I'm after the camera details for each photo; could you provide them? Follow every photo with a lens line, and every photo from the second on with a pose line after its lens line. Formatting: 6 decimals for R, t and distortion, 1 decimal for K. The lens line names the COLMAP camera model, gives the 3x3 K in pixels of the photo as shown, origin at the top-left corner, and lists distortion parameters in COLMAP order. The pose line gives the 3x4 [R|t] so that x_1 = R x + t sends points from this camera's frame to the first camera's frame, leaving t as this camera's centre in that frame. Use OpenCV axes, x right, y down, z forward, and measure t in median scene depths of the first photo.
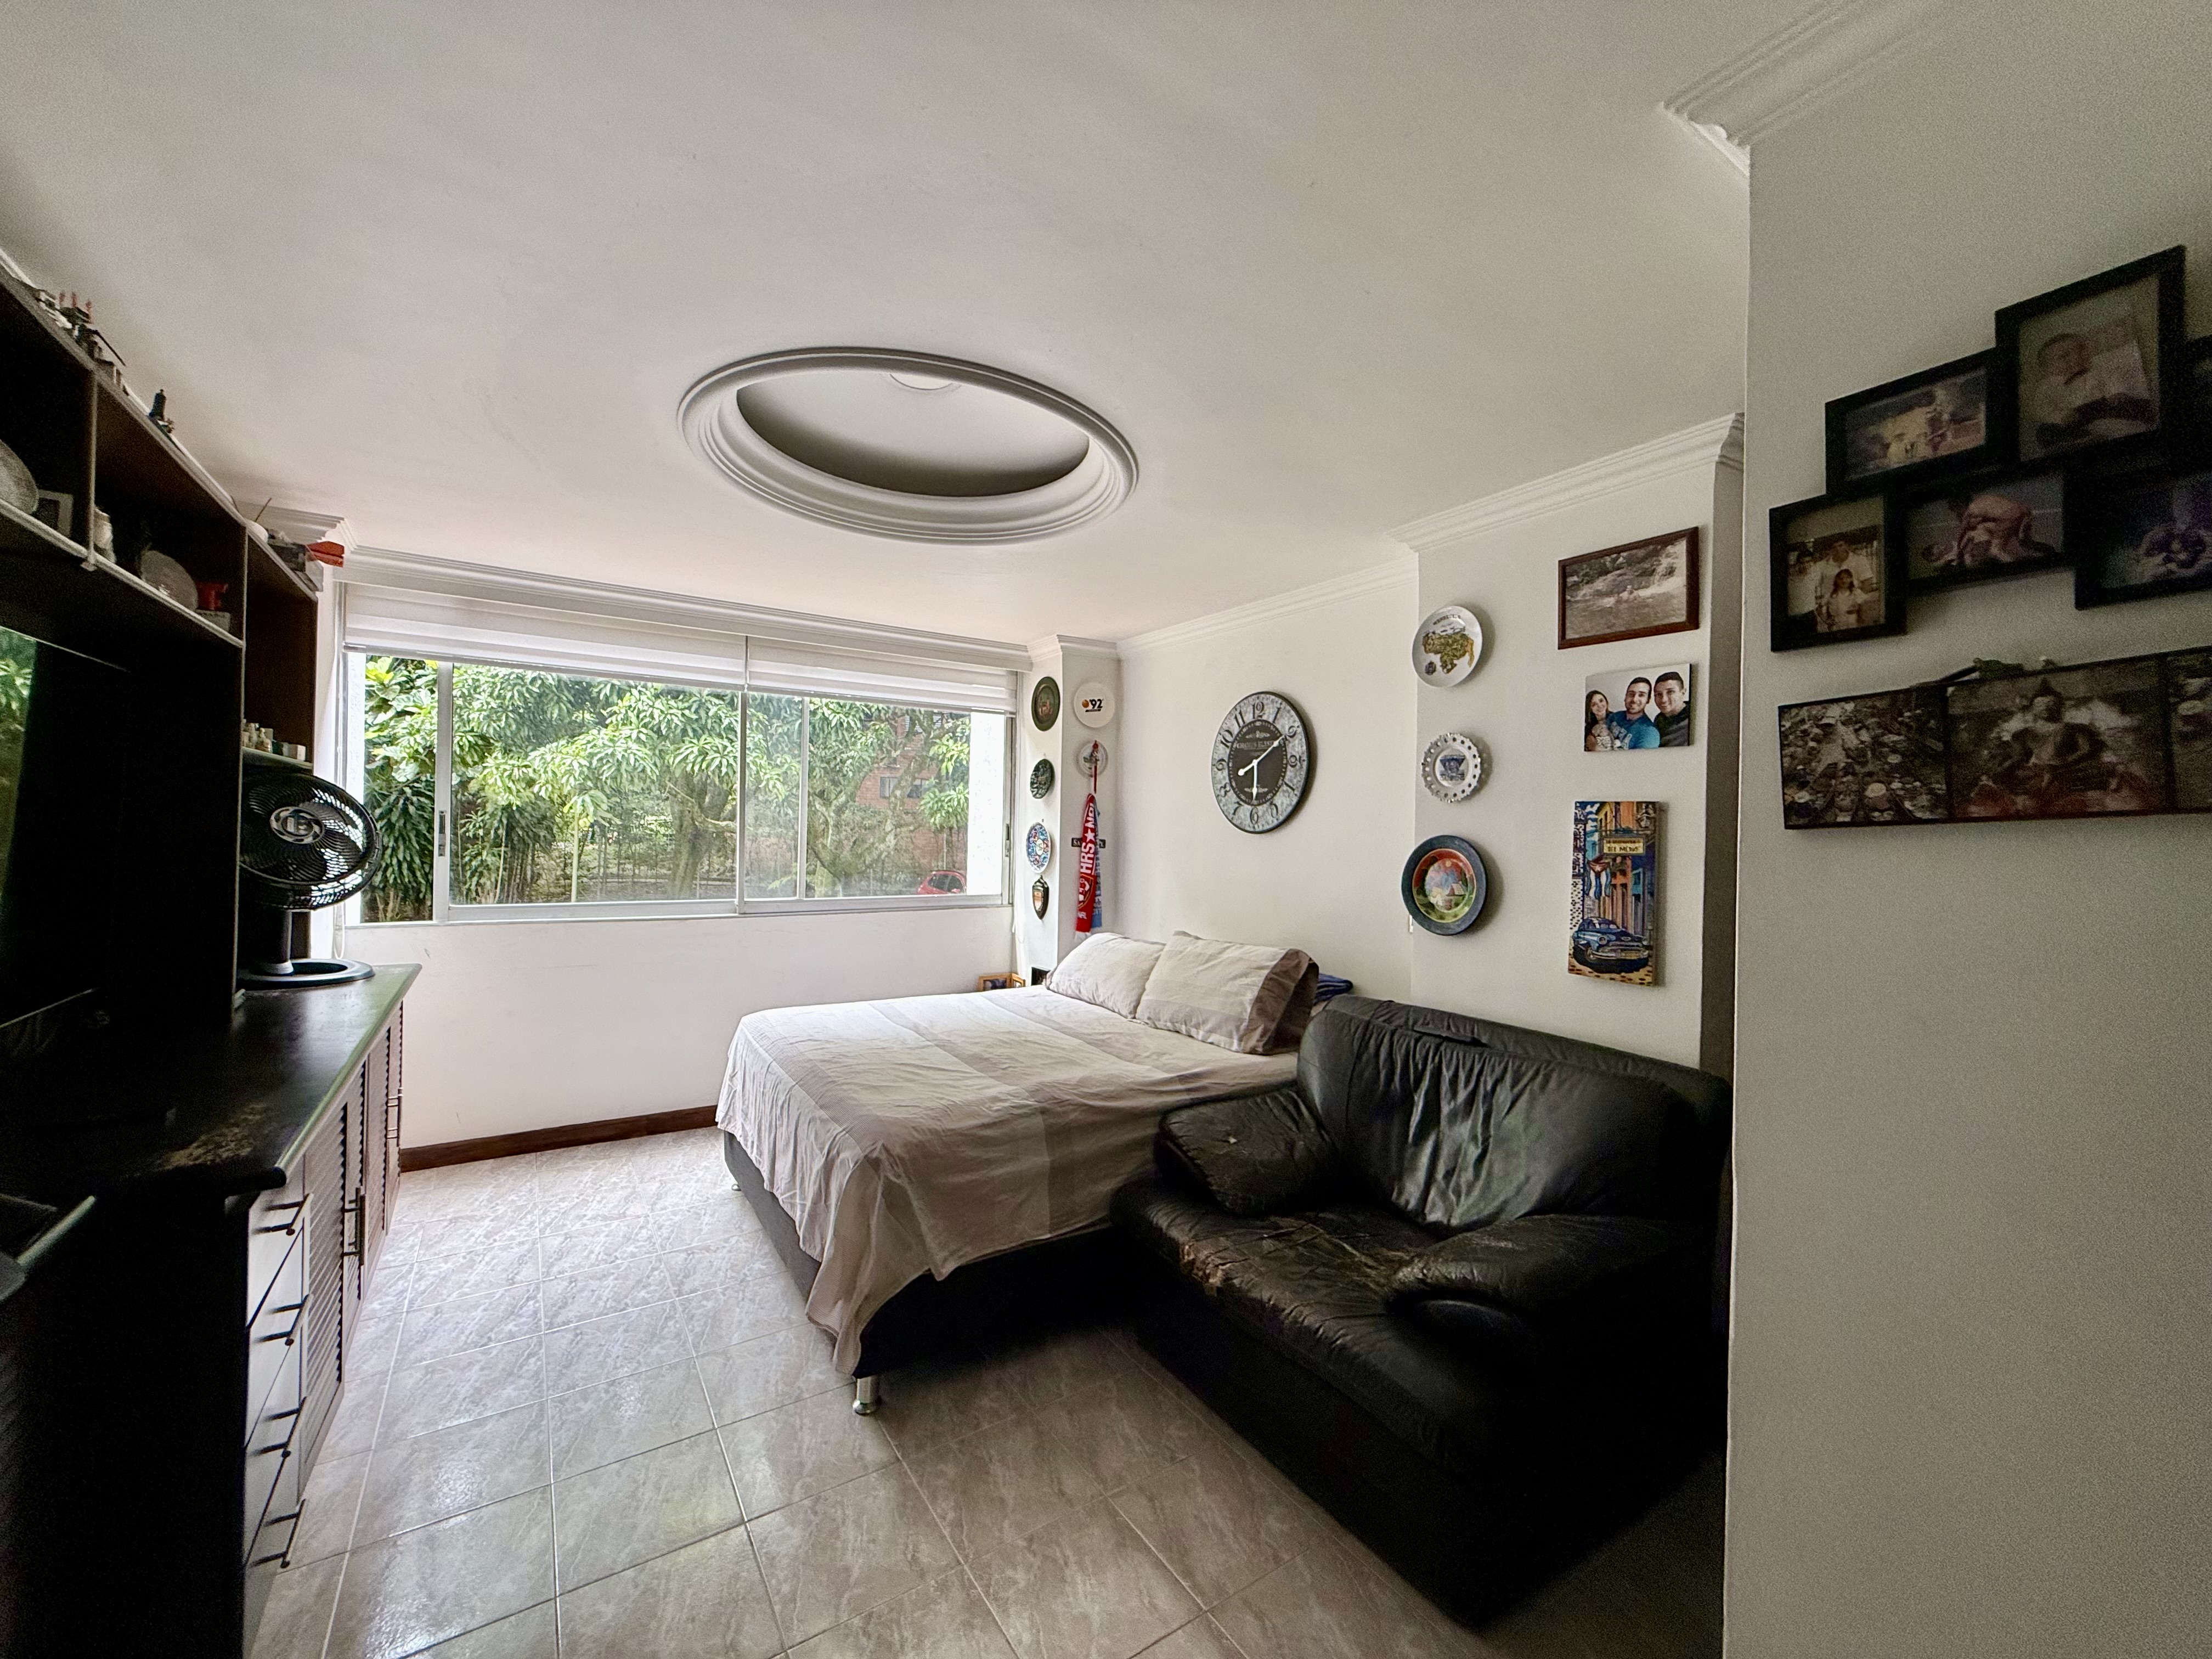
lens RADIAL K [[877.4, 0, 1101.0], [0, 877.4, 822.0], [0, 0, 1]] dist [0.000290, 0.000299]
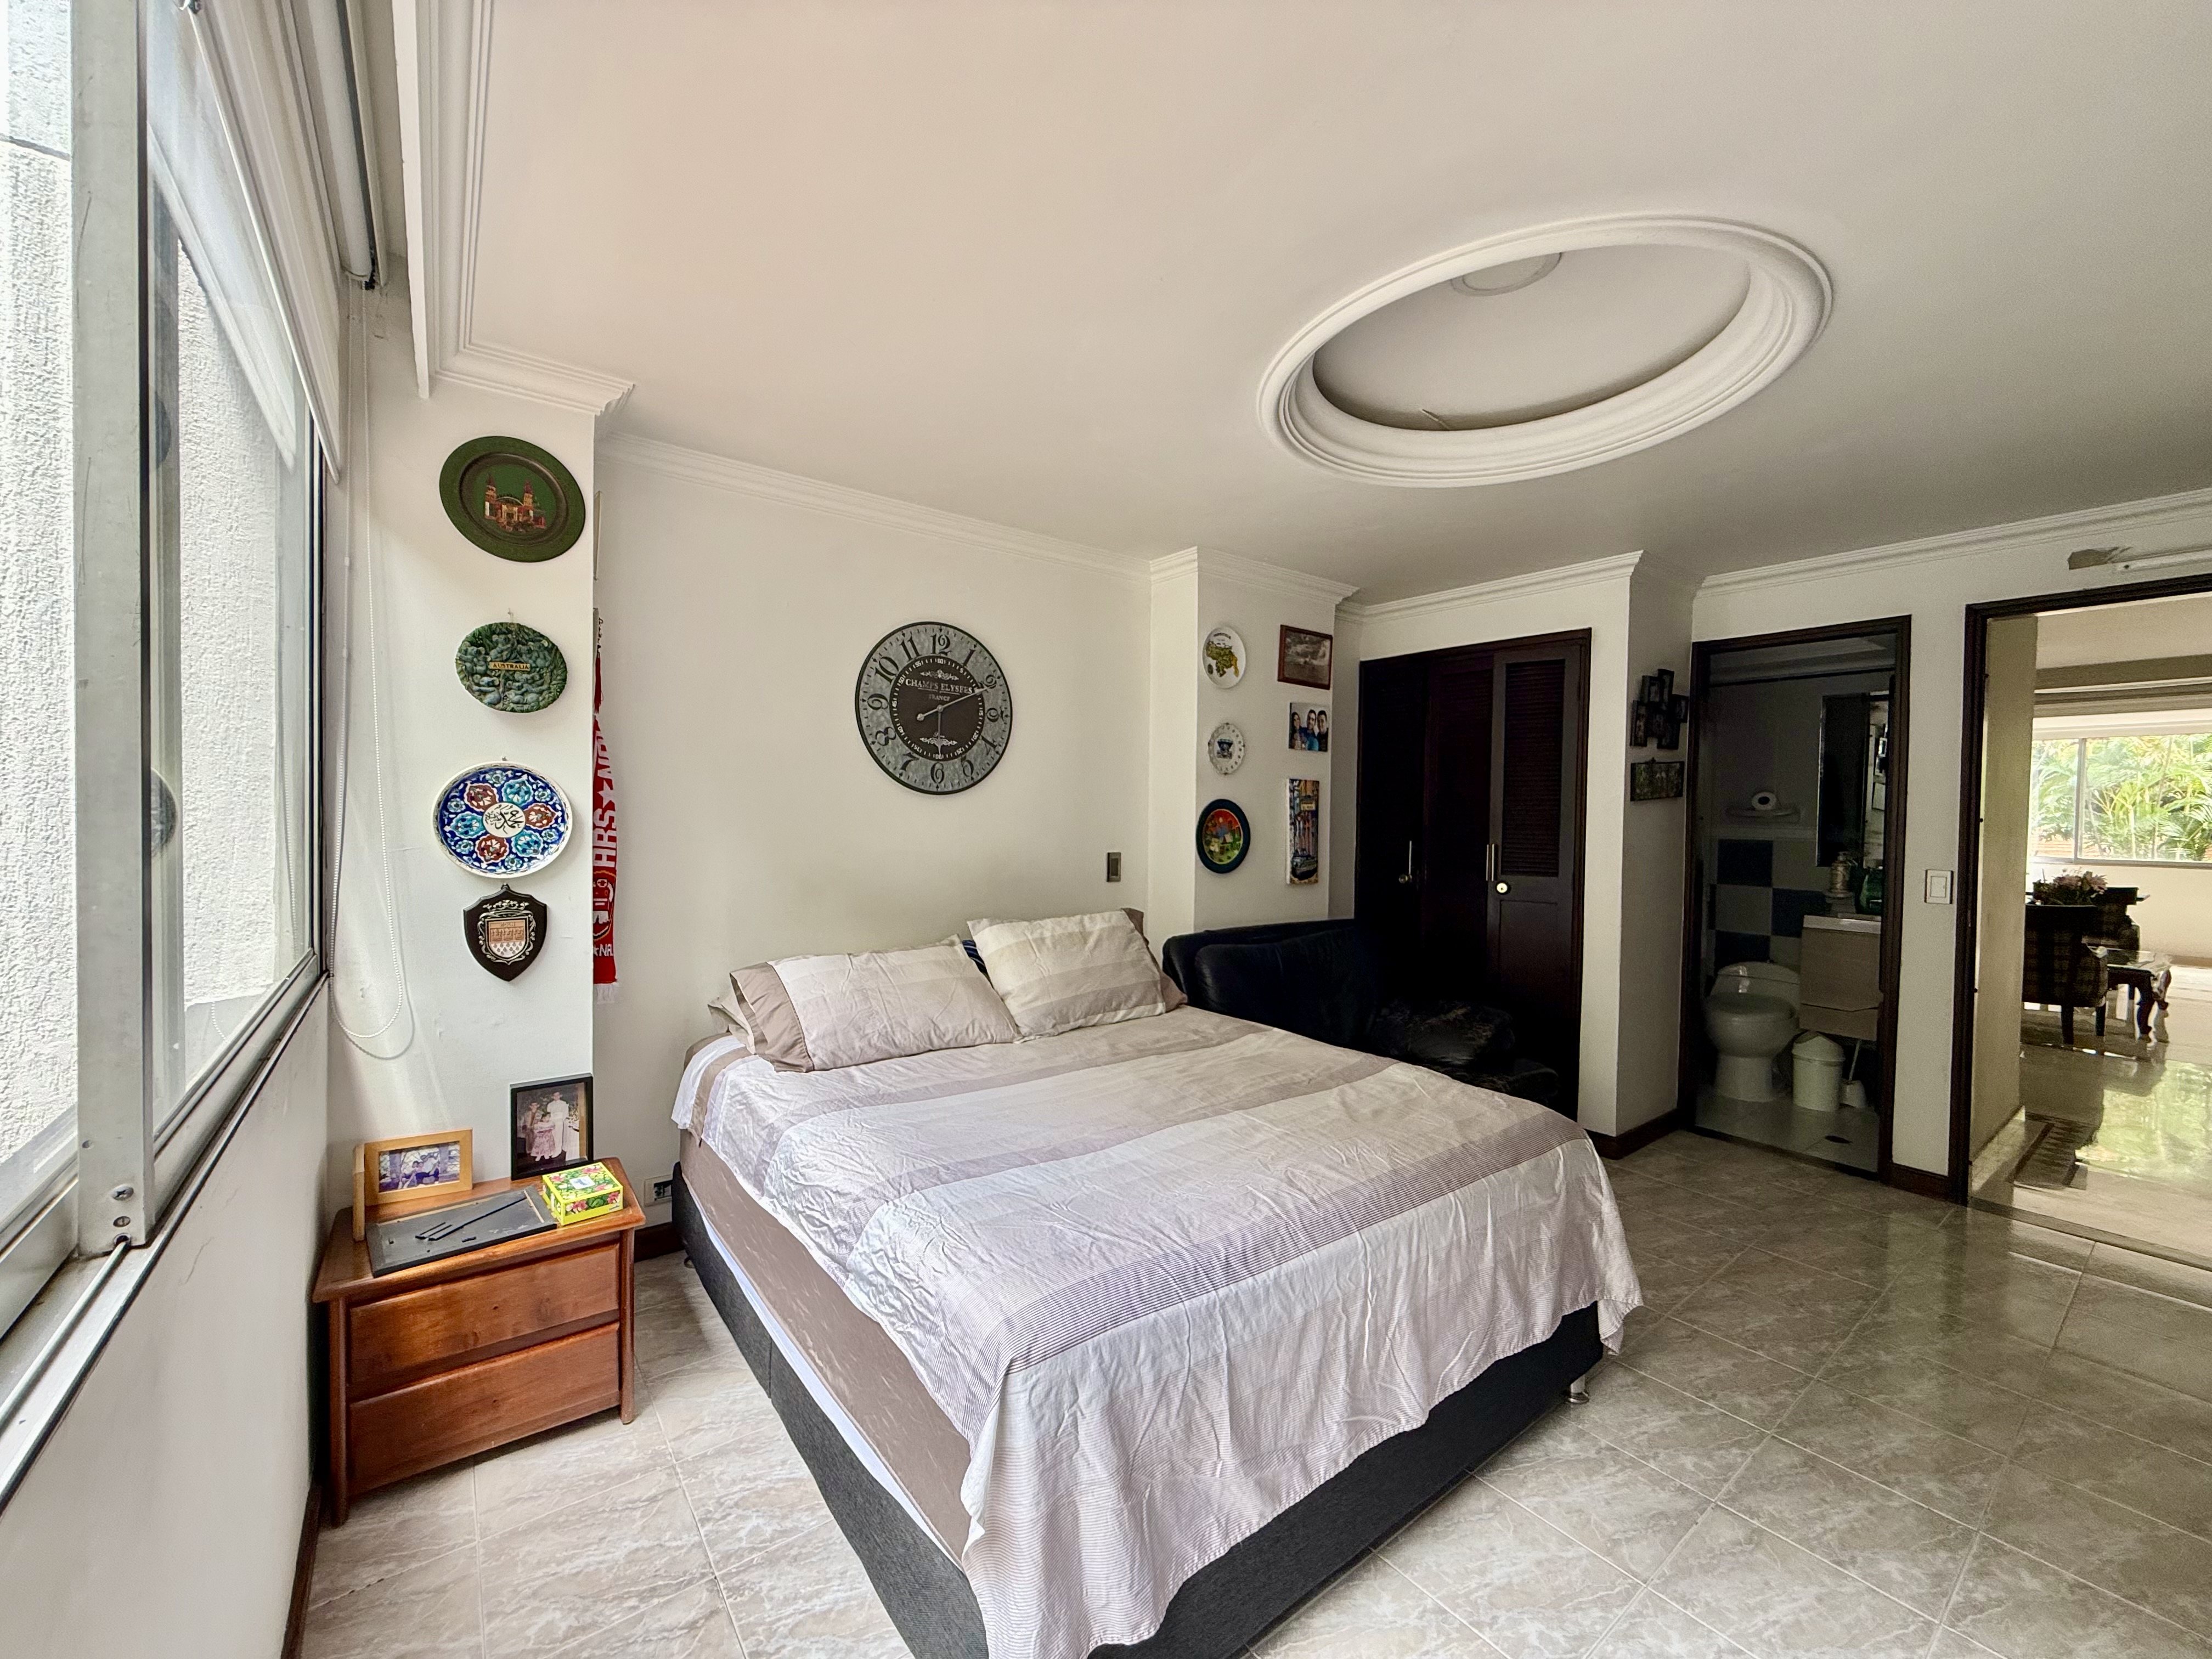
lens RADIAL K [[877.4, 0, 1103.3], [0, 877.4, 833.3], [0, 0, 1]] dist [0.000290, 0.000299]
pose [[-0.060621, -0.044439, 0.997171, -0.943299], [-0.025528, 0.998751, 0.042958, 0.014834], [-0.997834, -0.022851, -0.061679, 1.278244]]
